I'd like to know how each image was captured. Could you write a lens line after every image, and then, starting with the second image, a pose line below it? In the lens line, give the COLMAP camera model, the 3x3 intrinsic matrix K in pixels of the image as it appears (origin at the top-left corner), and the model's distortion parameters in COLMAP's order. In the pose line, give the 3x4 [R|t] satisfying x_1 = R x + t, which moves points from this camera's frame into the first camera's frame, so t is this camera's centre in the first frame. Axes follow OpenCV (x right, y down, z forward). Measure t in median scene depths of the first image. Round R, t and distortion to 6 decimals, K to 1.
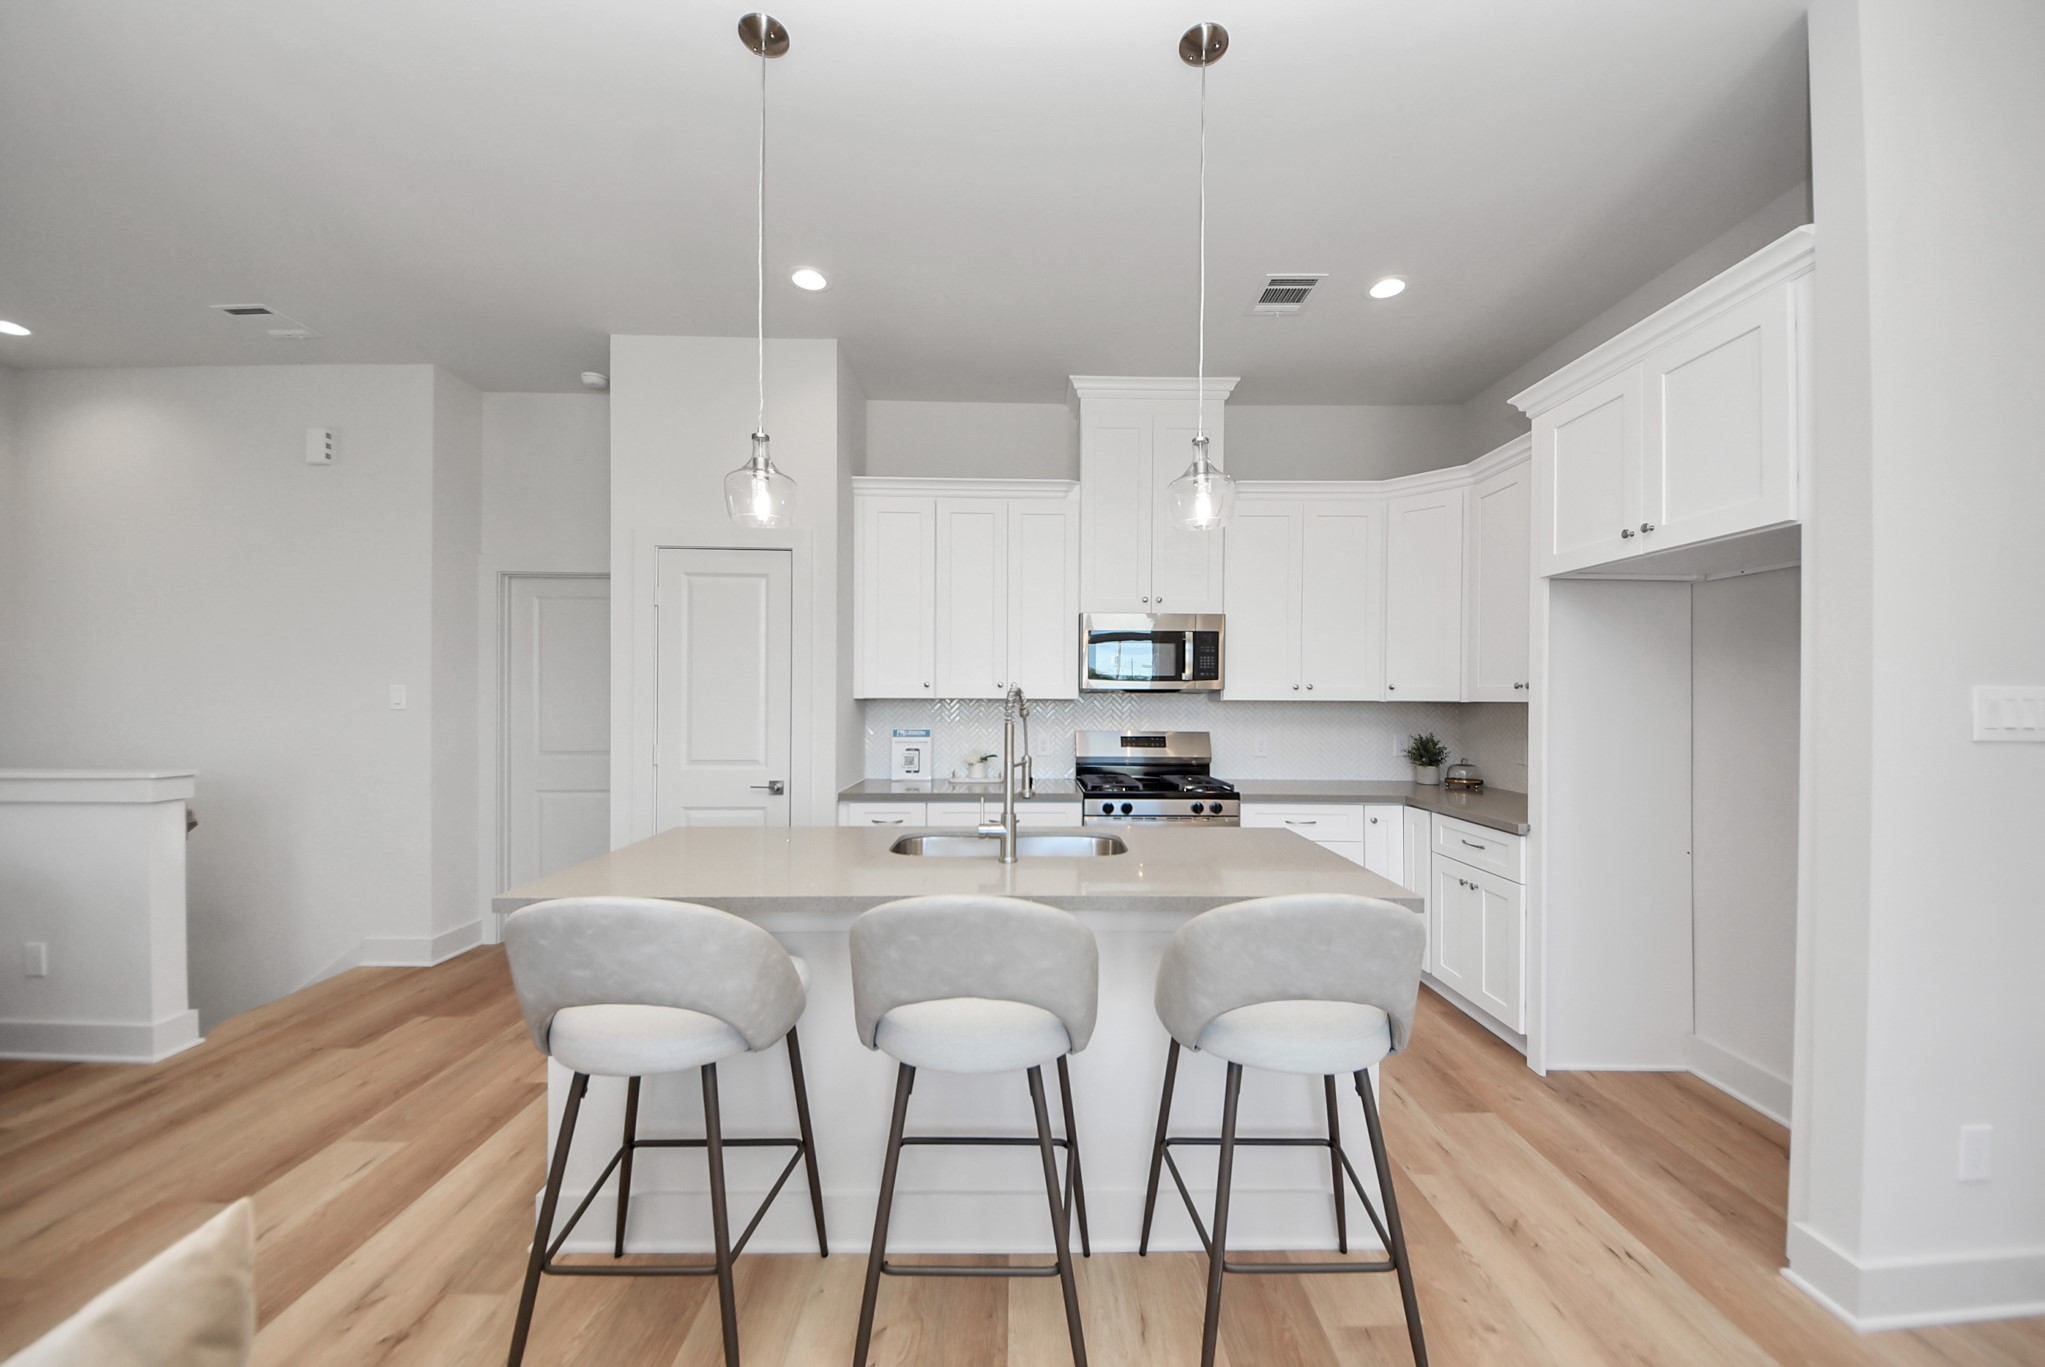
lens RADIAL K [[718.4, 0, 1027.4], [0, 718.4, 691.1], [0, 0, 1]] dist [-0.000946, -0.000144]
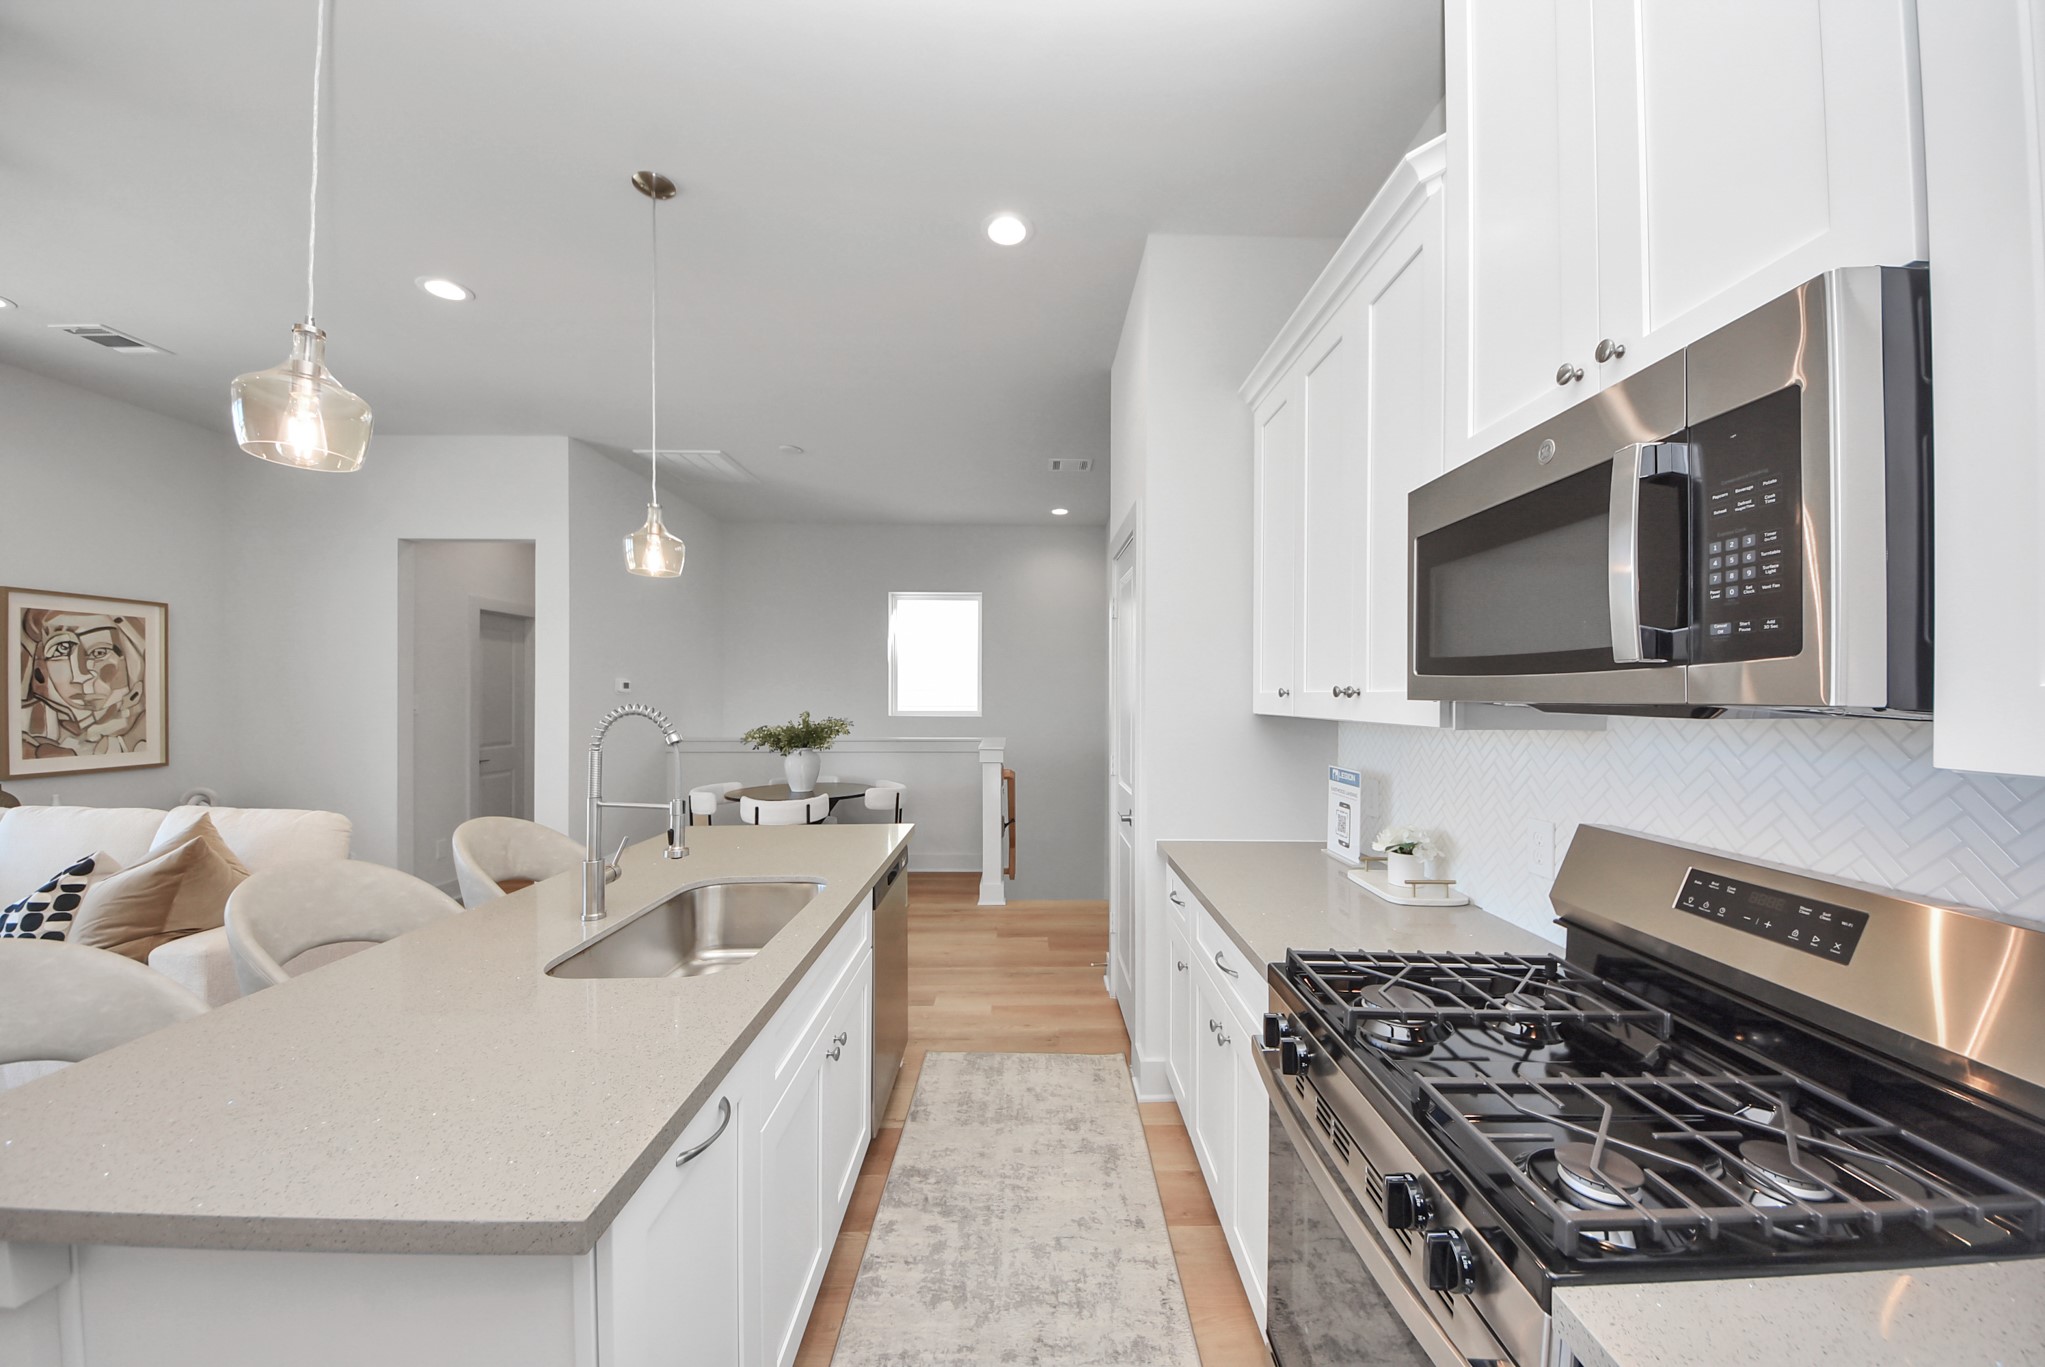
lens RADIAL K [[718.4, 0, 1027.4], [0, 718.4, 691.1], [0, 0, 1]] dist [-0.000946, -0.000144]
pose [[-0.000569, -0.006162, -0.999981, 0.445348], [0.014739, 0.999872, -0.006170, -0.009041], [0.999891, -0.014742, -0.000478, 0.820728]]
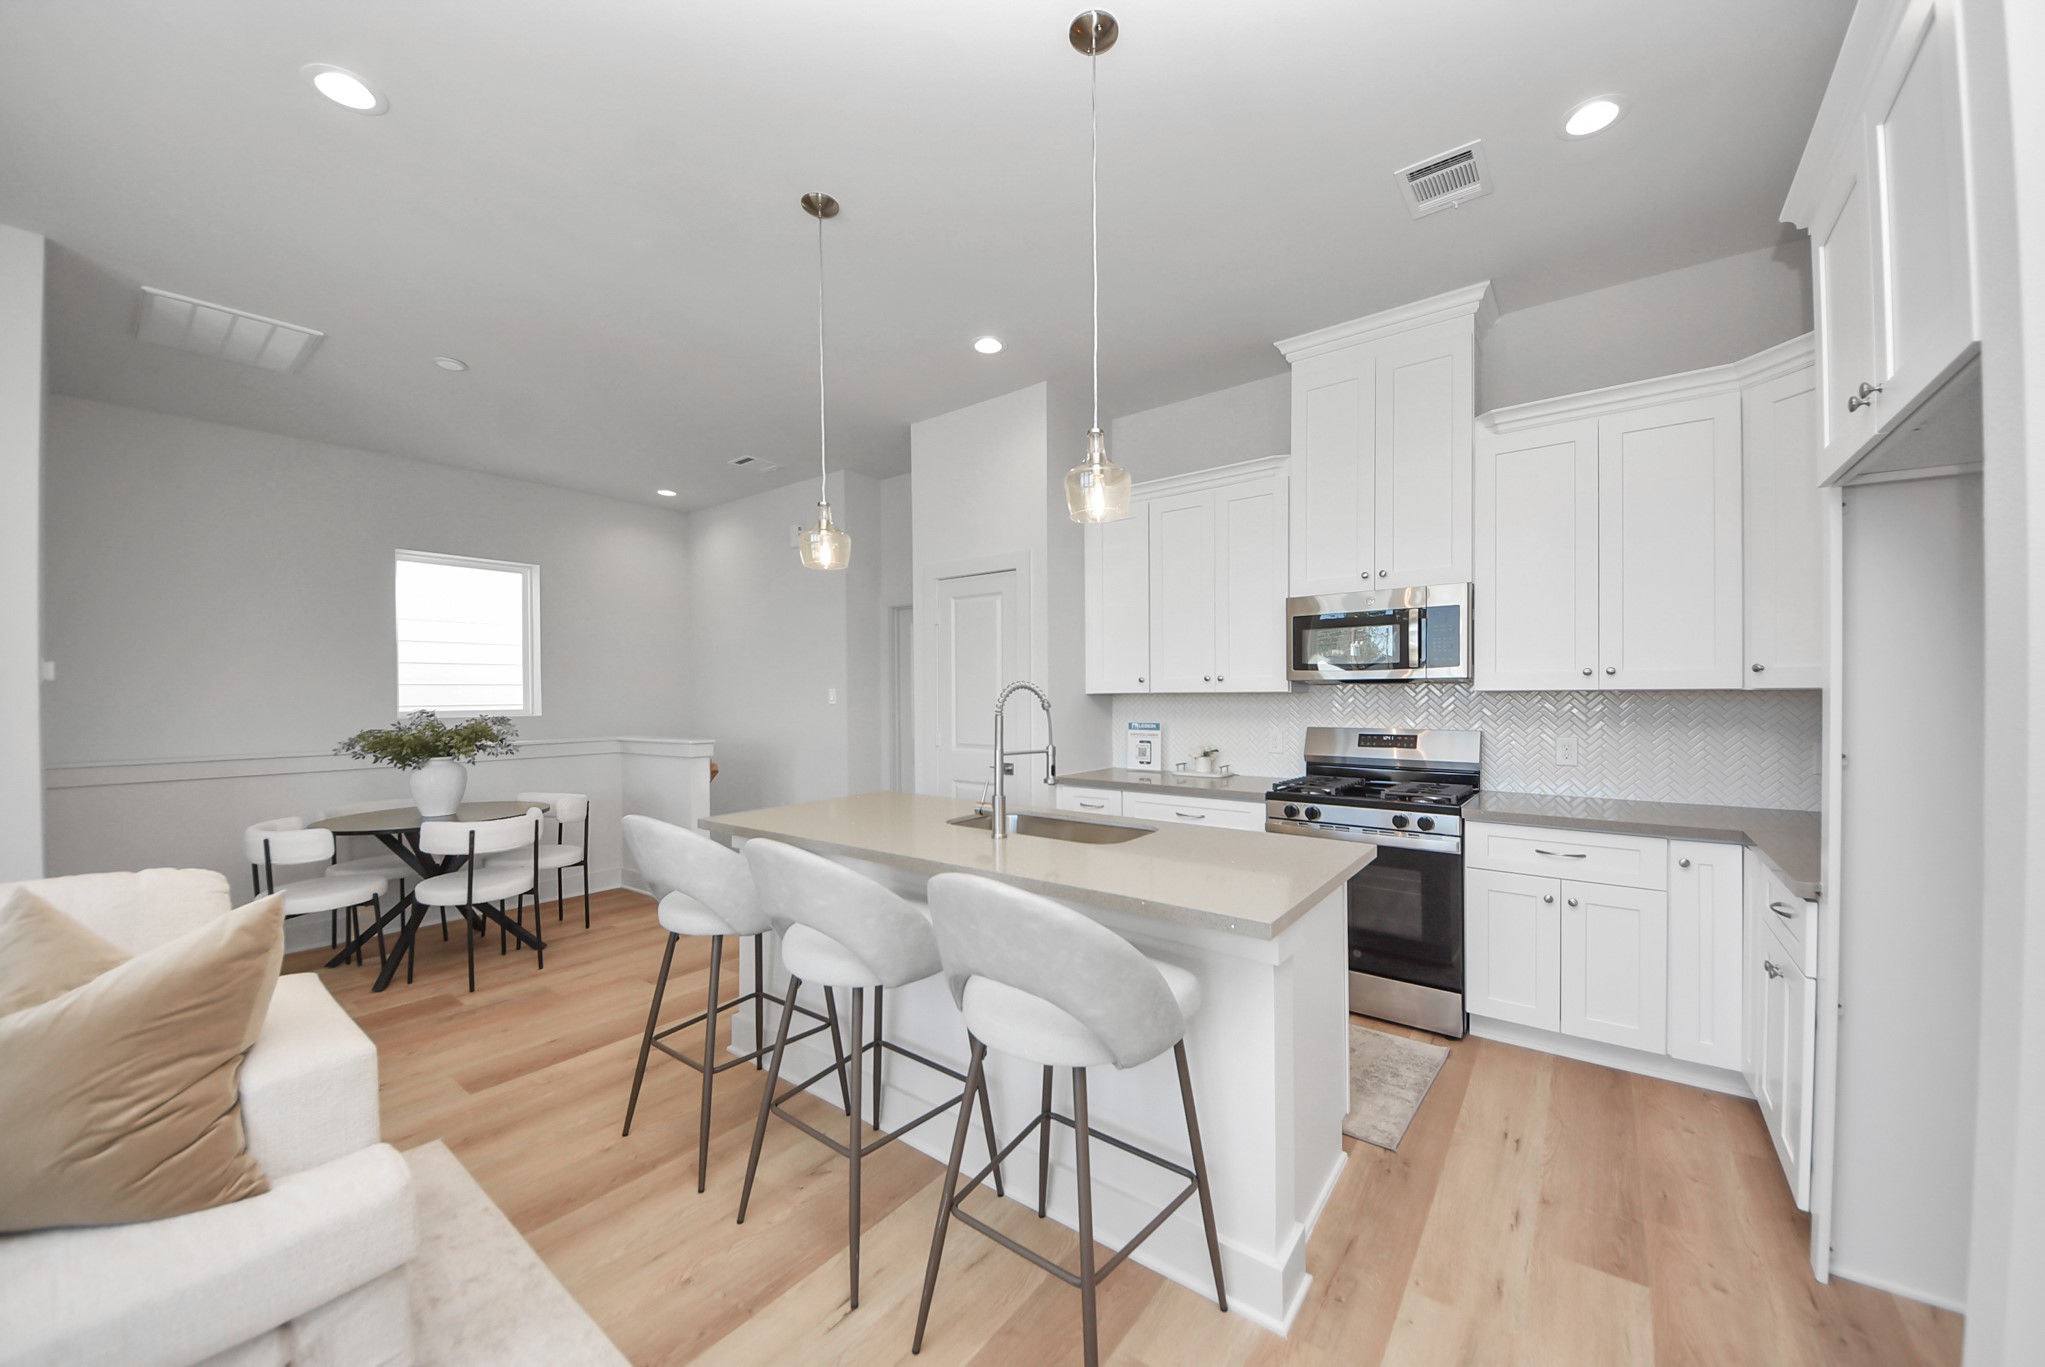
lens RADIAL K [[715.6, 0, 1022.5], [0, 715.6, 683.5], [0, 0, 1]] dist [0.018029, -0.018478]
pose [[0.791982, -0.019767, -0.610224, 0.376111], [0.018191, 0.999796, -0.008776, 0.002212], [0.610273, -0.004150, 0.792180, 0.066731]]
